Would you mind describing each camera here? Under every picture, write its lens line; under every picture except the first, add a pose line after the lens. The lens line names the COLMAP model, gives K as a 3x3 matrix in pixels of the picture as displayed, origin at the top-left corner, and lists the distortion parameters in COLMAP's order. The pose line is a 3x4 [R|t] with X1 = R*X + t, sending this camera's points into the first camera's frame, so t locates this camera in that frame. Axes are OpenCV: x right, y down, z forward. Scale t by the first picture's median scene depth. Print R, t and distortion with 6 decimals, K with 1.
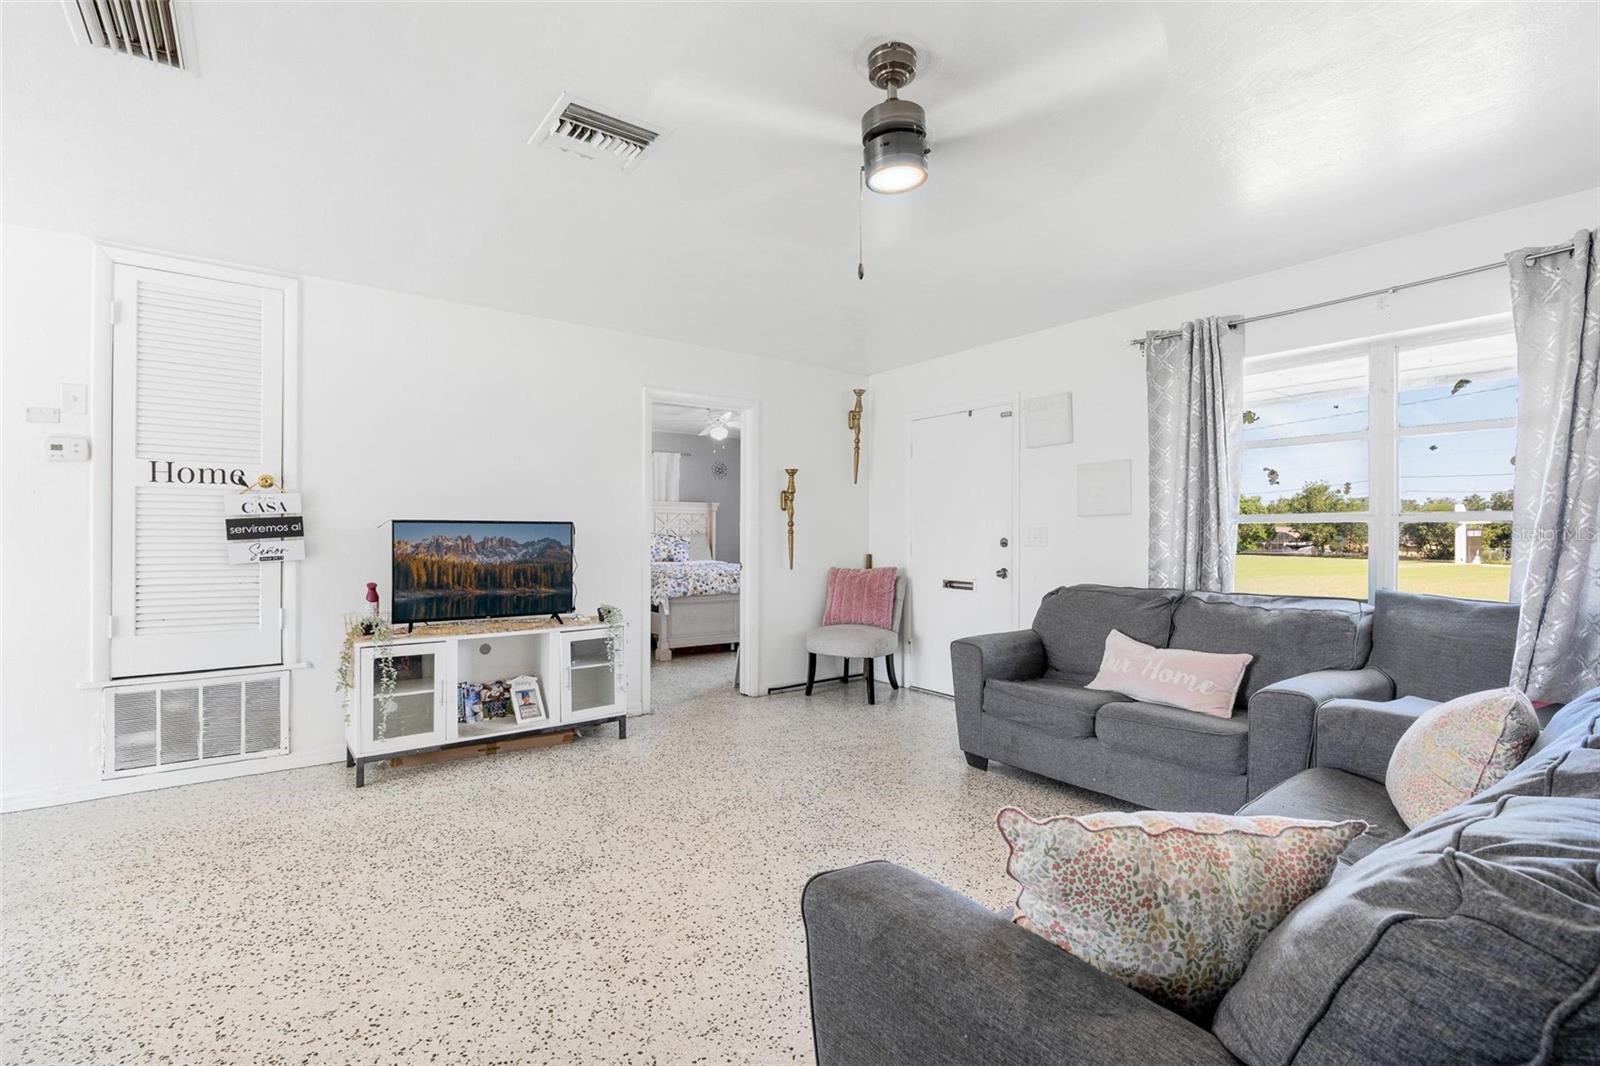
lens RADIAL K [[717.6, 0, 798.9], [0, 717.6, 526.4], [0, 0, 1]] dist [-0.015030, 0.005421]
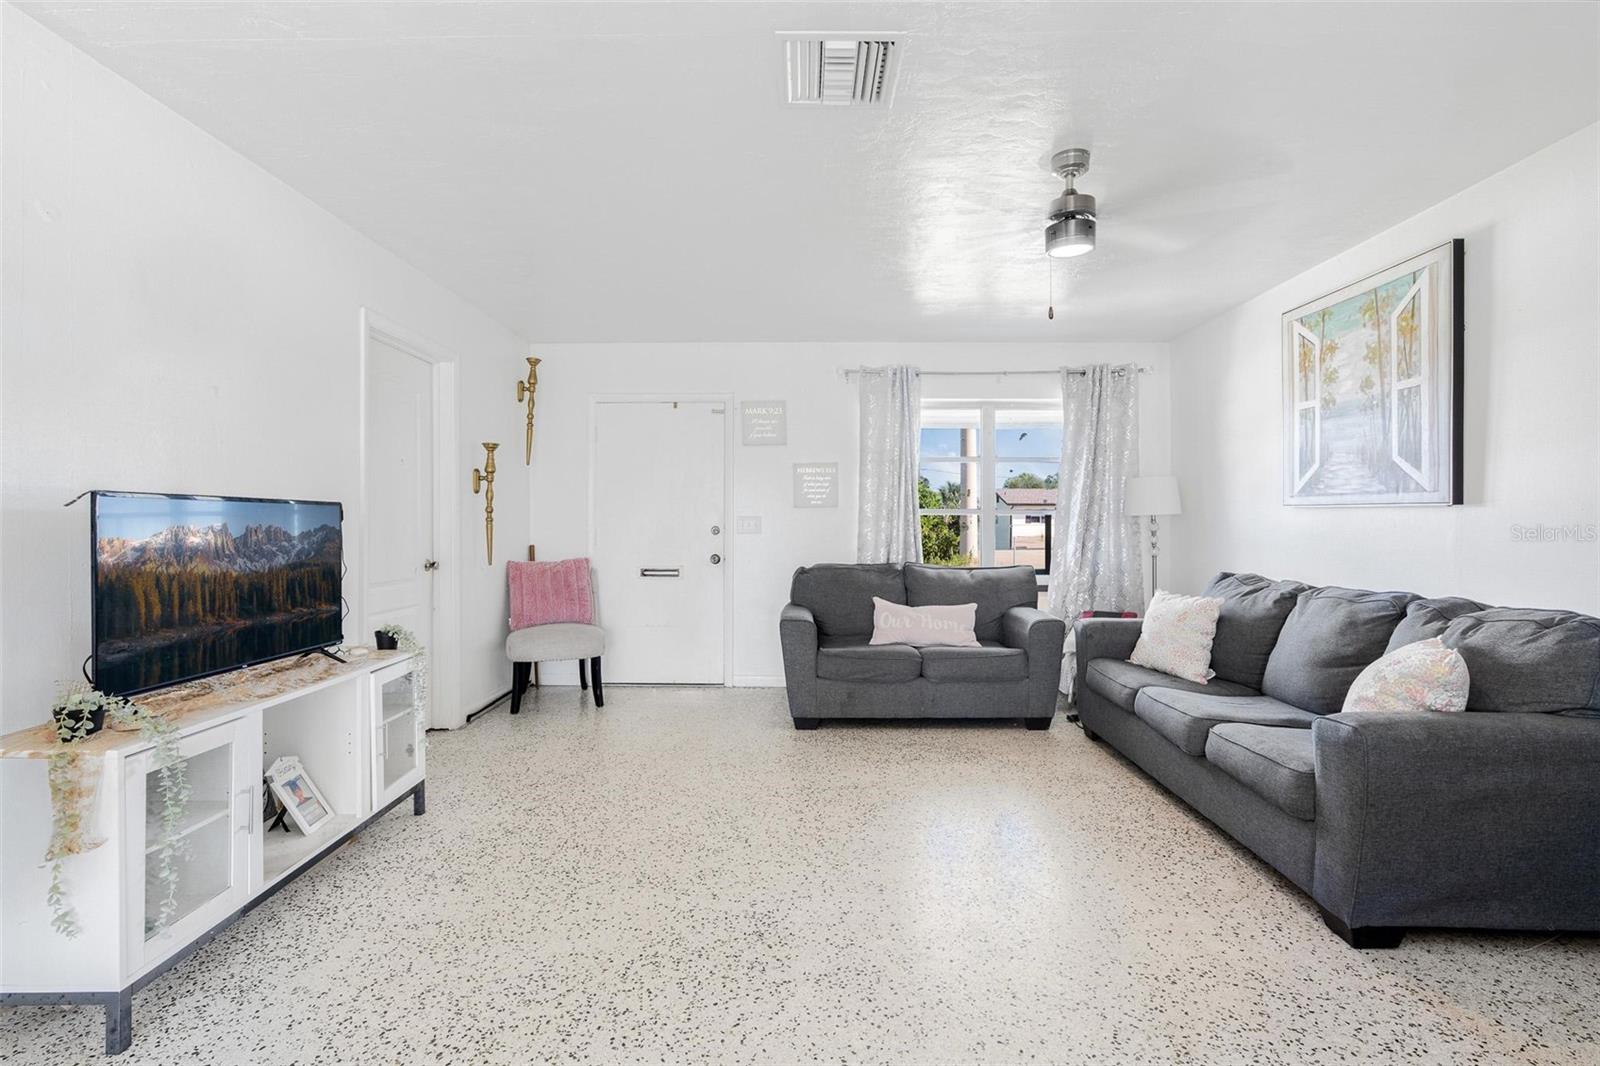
lens RADIAL K [[717.6, 0, 798.9], [0, 717.6, 526.4], [0, 0, 1]] dist [-0.015030, 0.005421]
pose [[0.607982, -0.002561, 0.793946, -0.645819], [-0.008464, 0.999917, 0.009707, 0.006356], [-0.793905, -0.012622, 0.607910, 0.321788]]
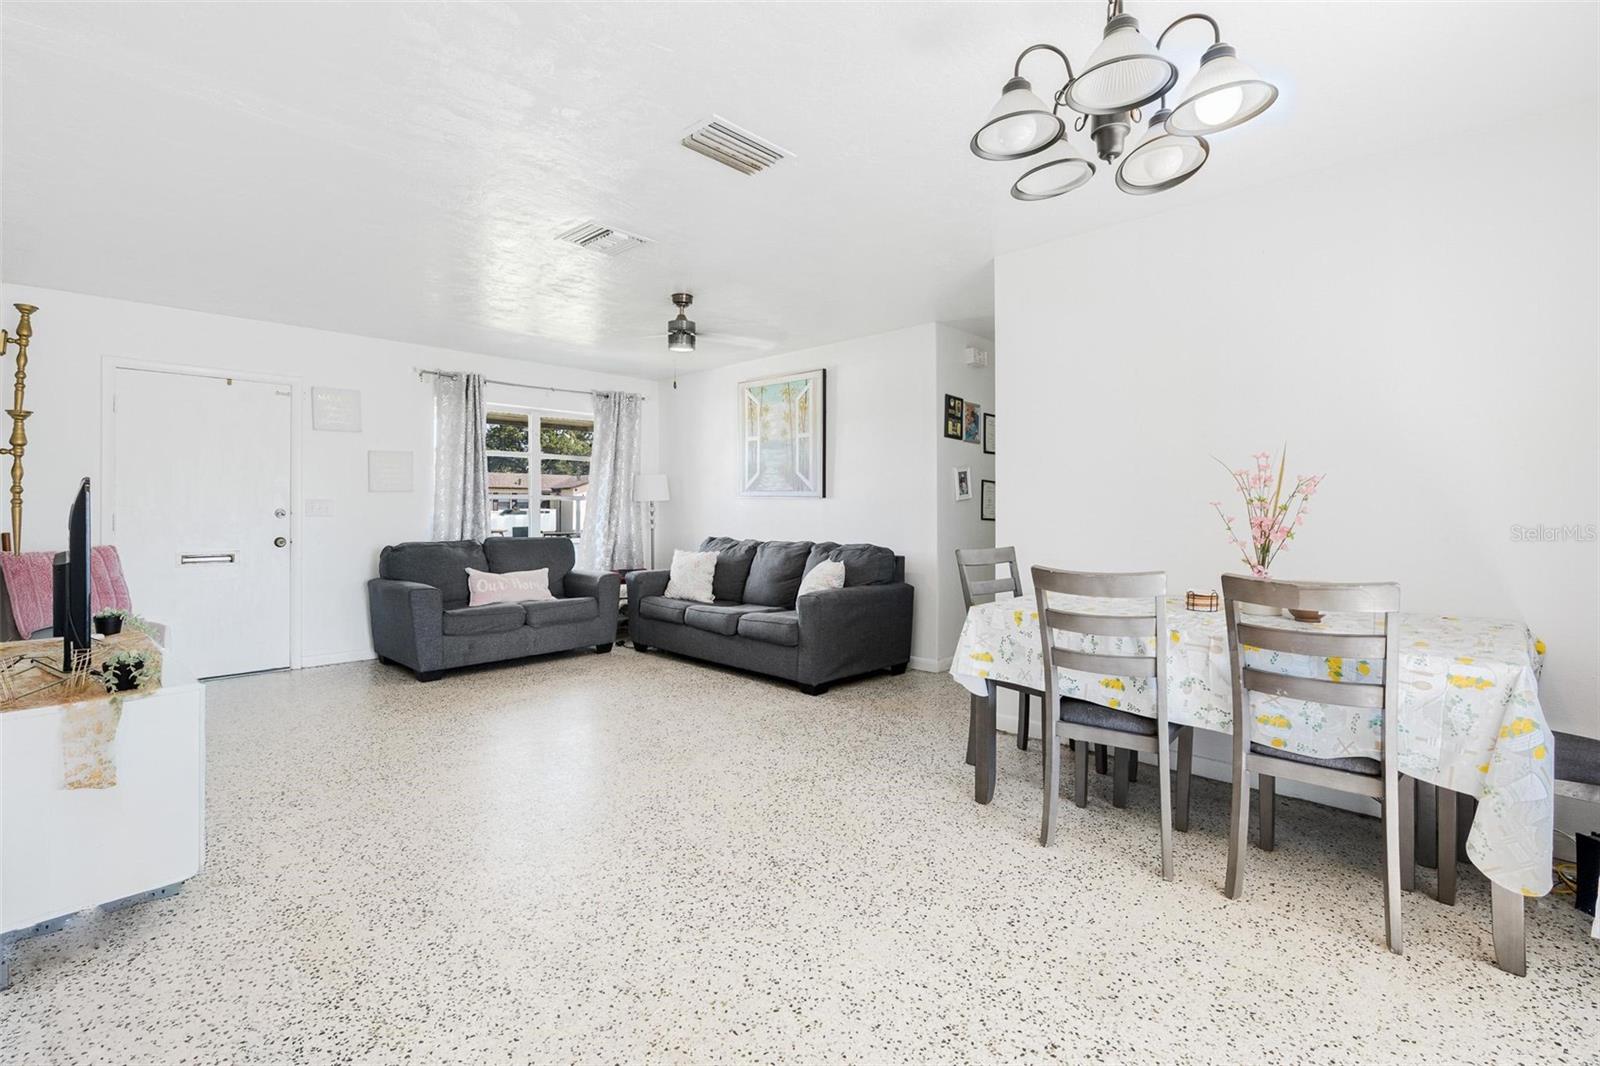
lens RADIAL K [[725.3, 0, 794.7], [0, 725.3, 498.6], [0, 0, 1]] dist [-0.001987, -0.000171]
pose [[-0.161019, 0.010597, 0.986894, -1.178983], [-0.011754, 0.999851, -0.012654, 0.006857], [-0.986881, -0.013637, -0.160870, 0.546737]]
